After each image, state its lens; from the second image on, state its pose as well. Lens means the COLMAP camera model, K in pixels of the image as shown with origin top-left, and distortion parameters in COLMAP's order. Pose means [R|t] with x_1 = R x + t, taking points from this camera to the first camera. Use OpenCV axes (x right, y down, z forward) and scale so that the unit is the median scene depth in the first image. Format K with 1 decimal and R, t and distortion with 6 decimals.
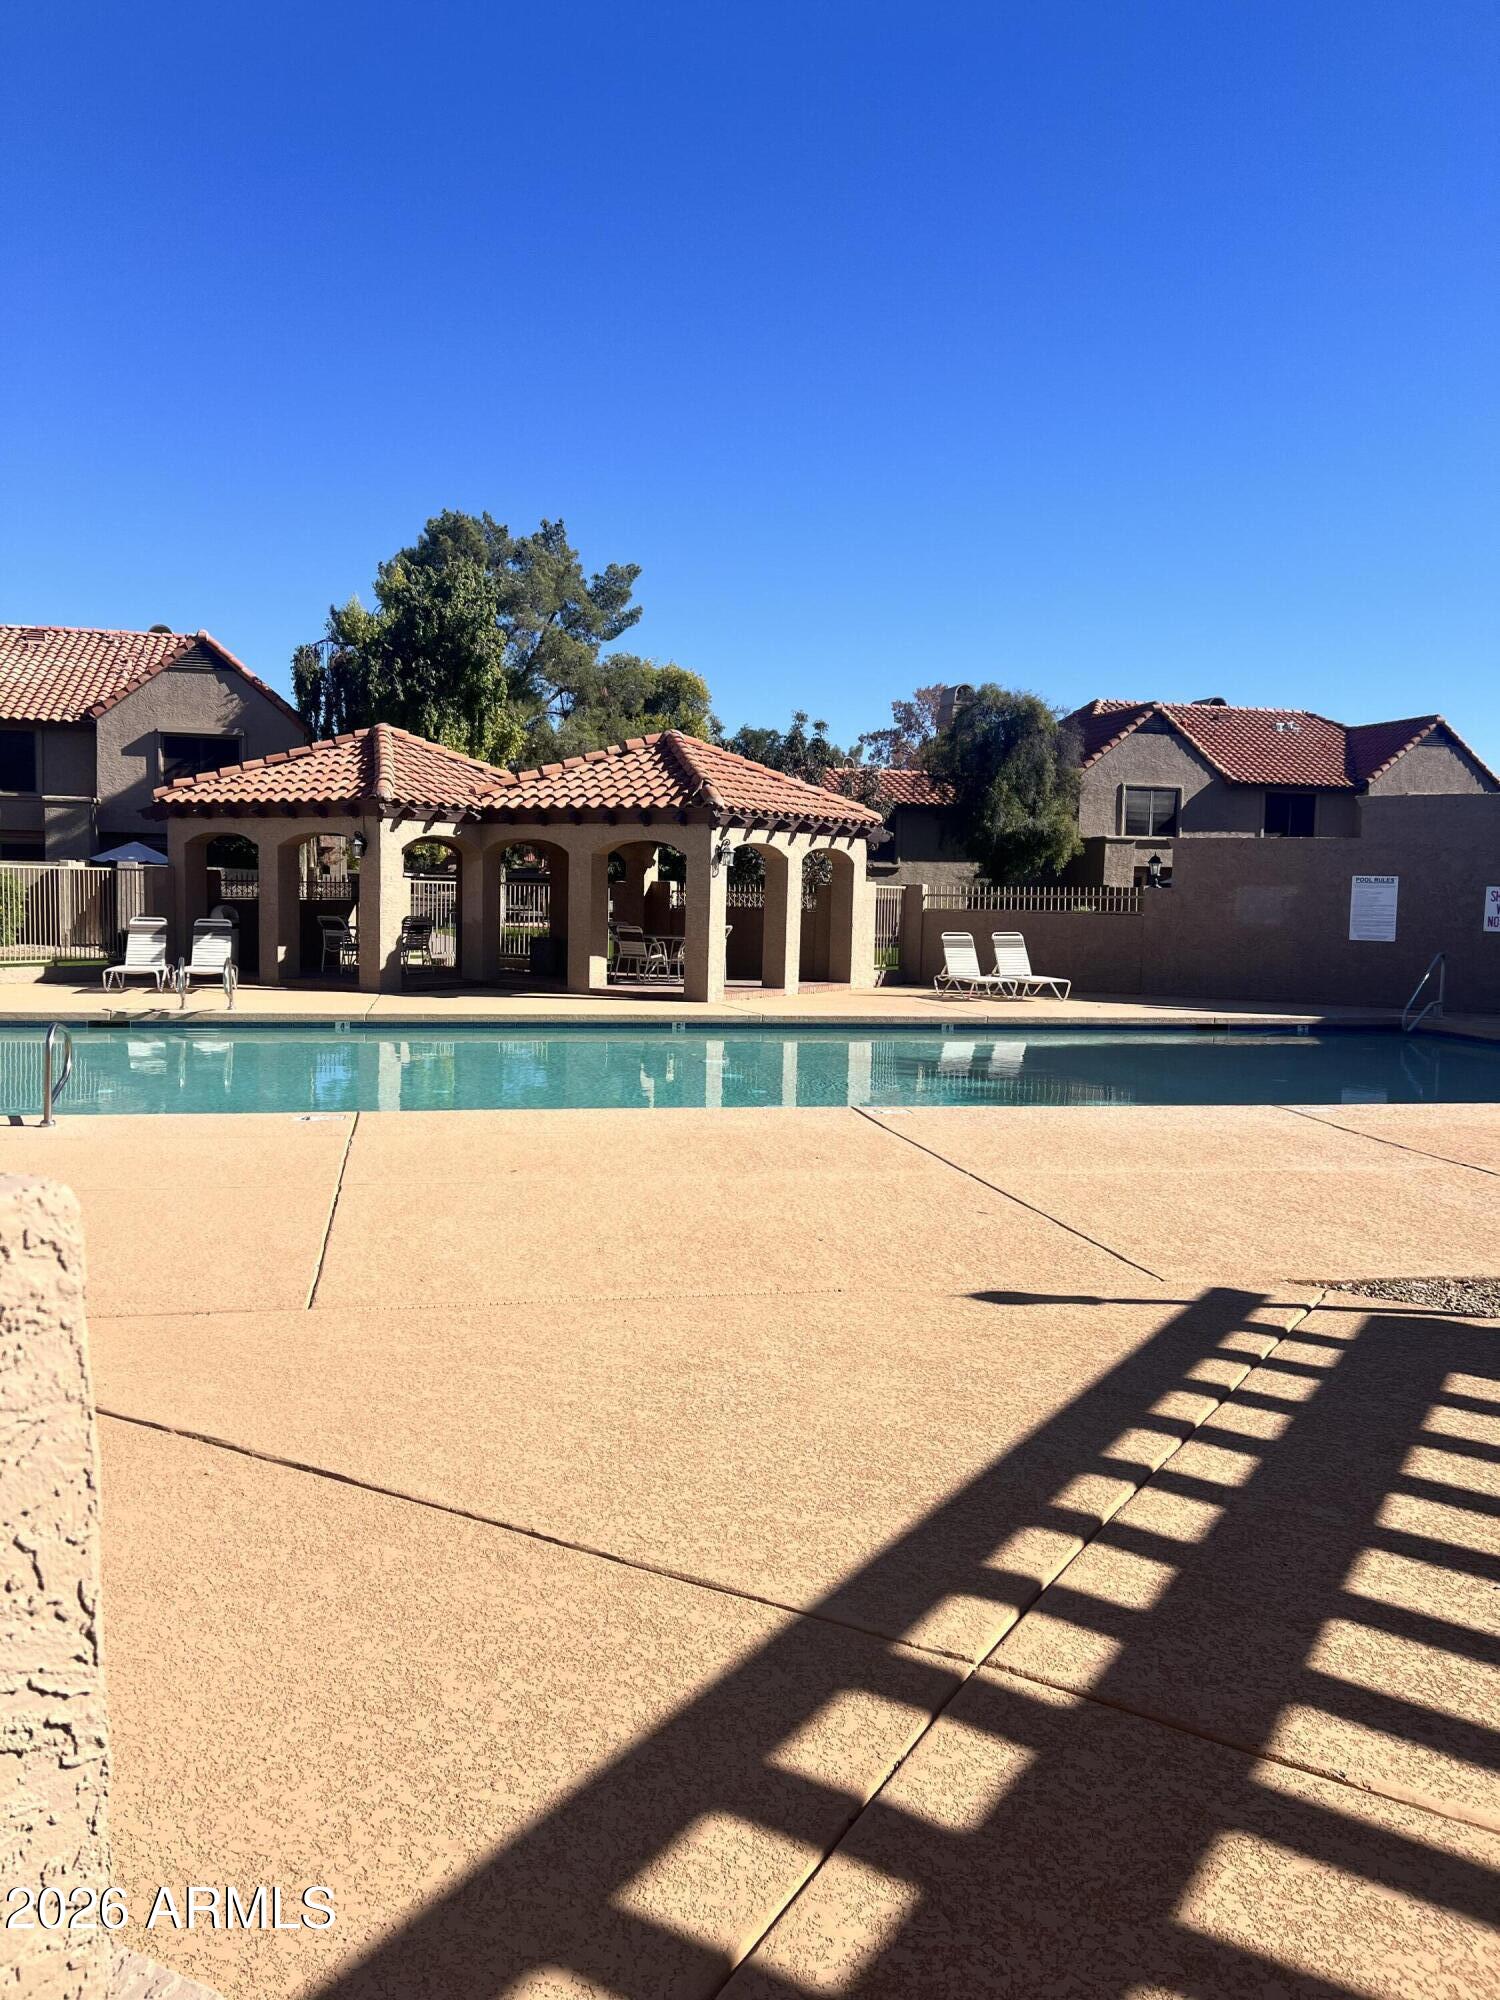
lens RADIAL K [[1511.1, 0, 738.7], [0, 1511.1, 989.9], [0, 0, 1]] dist [0.054808, -0.064915]
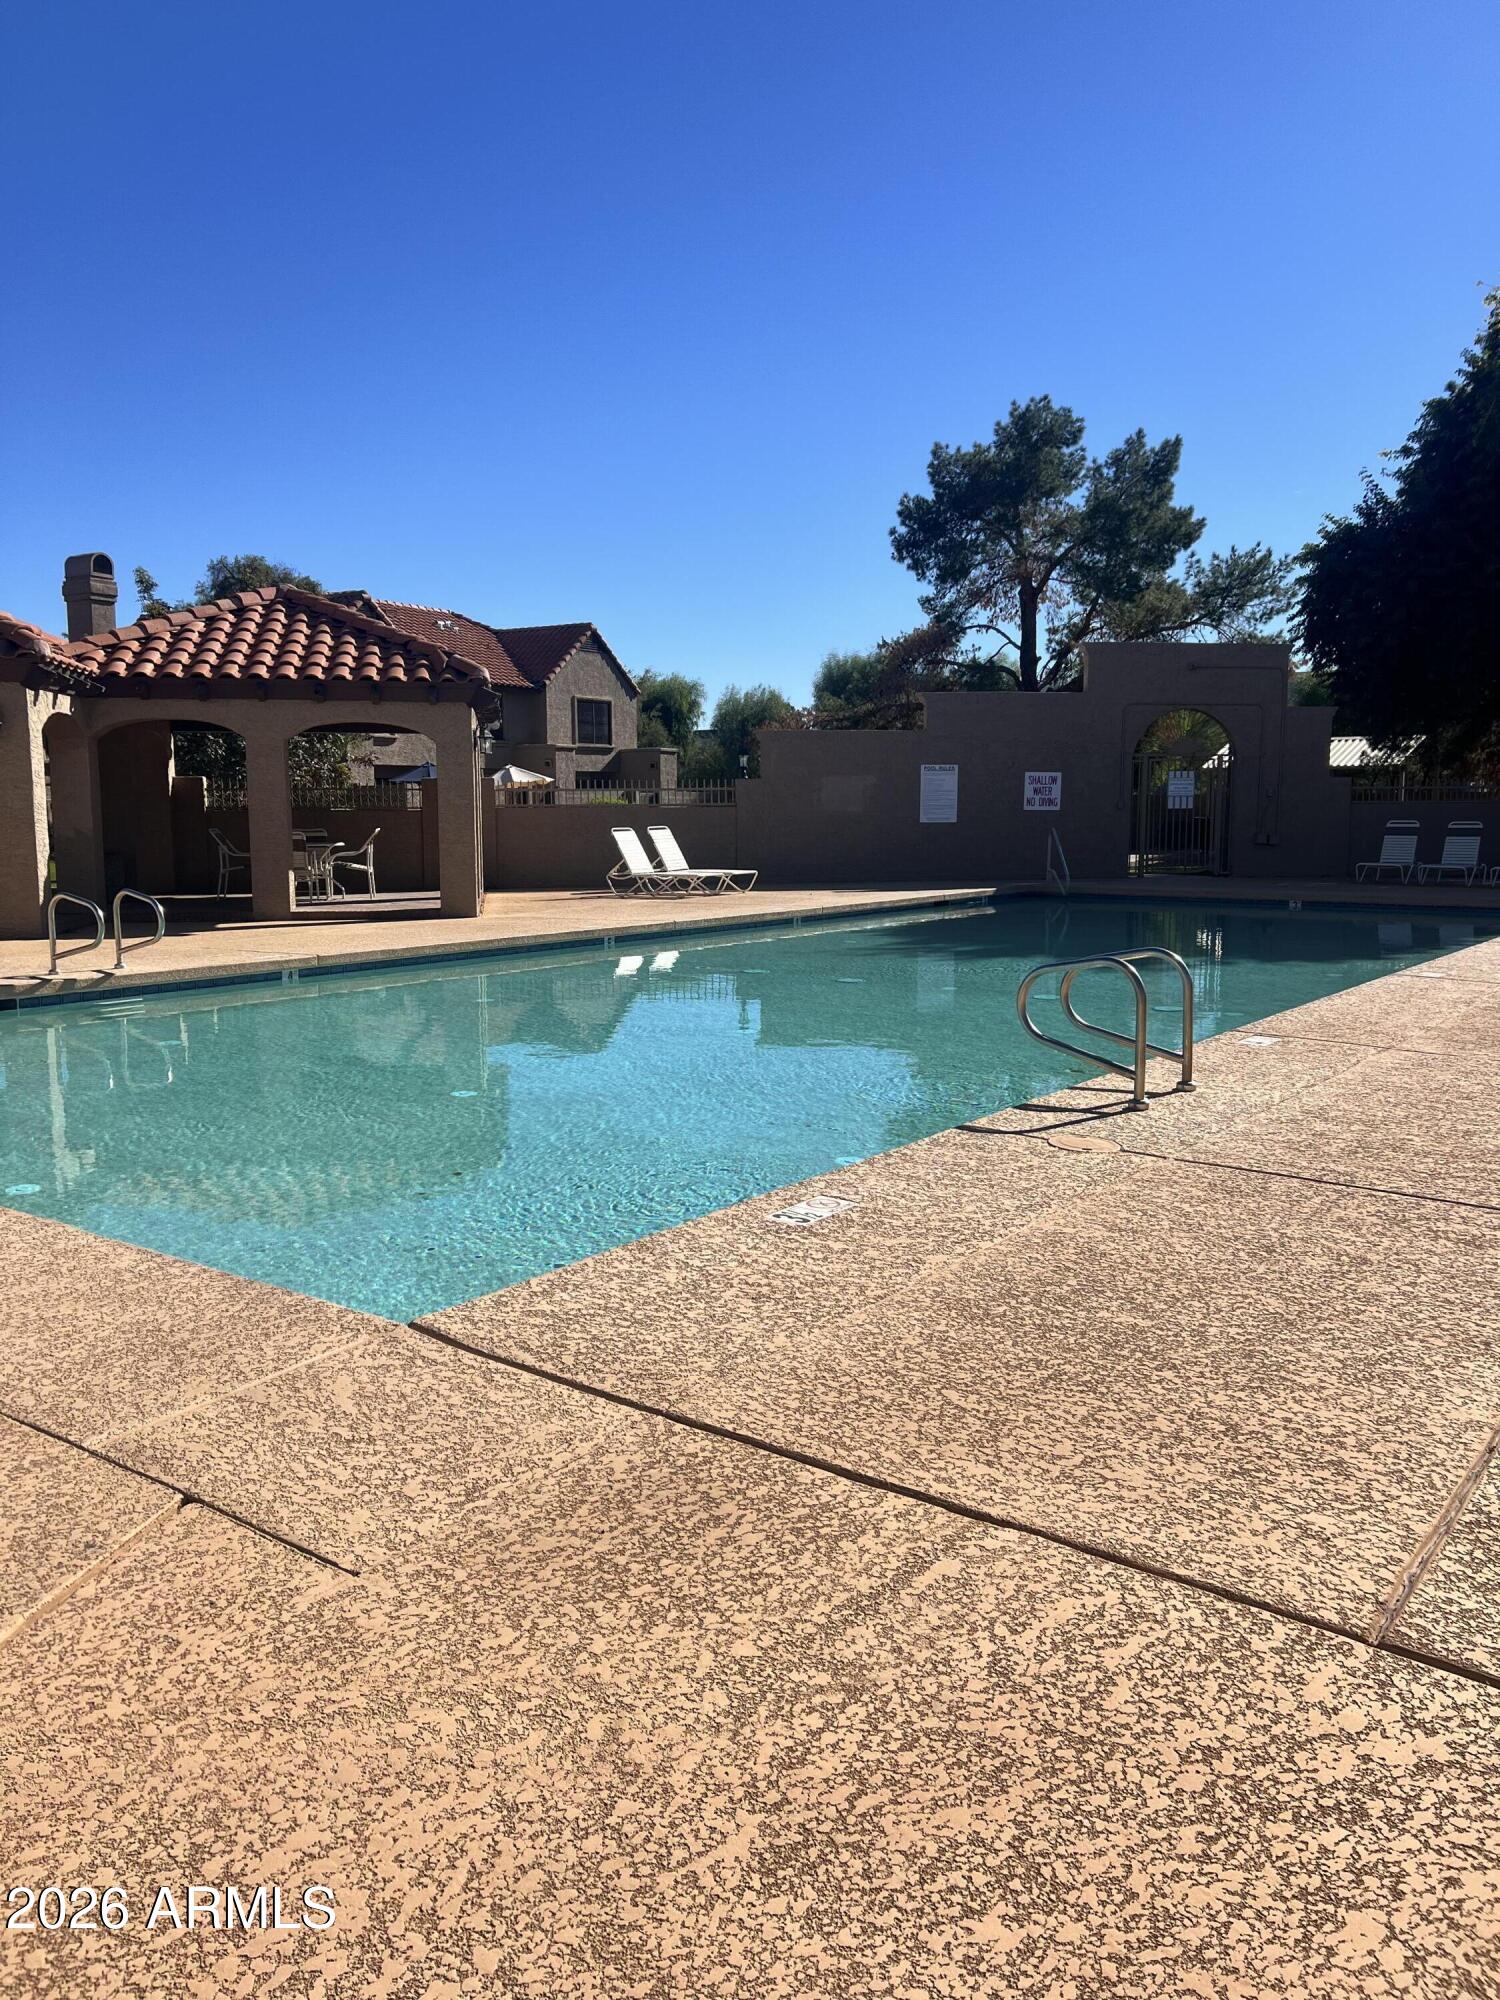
lens RADIAL K [[1511.1, 0, 736.7], [0, 1511.1, 1000.0], [0, 0, 1]] dist [0.054808, -0.064915]
pose [[0.749410, -0.107737, 0.653282, -0.442212], [0.062633, 0.993783, 0.092042, -0.013790], [-0.659137, -0.028060, 0.751499, 0.248426]]
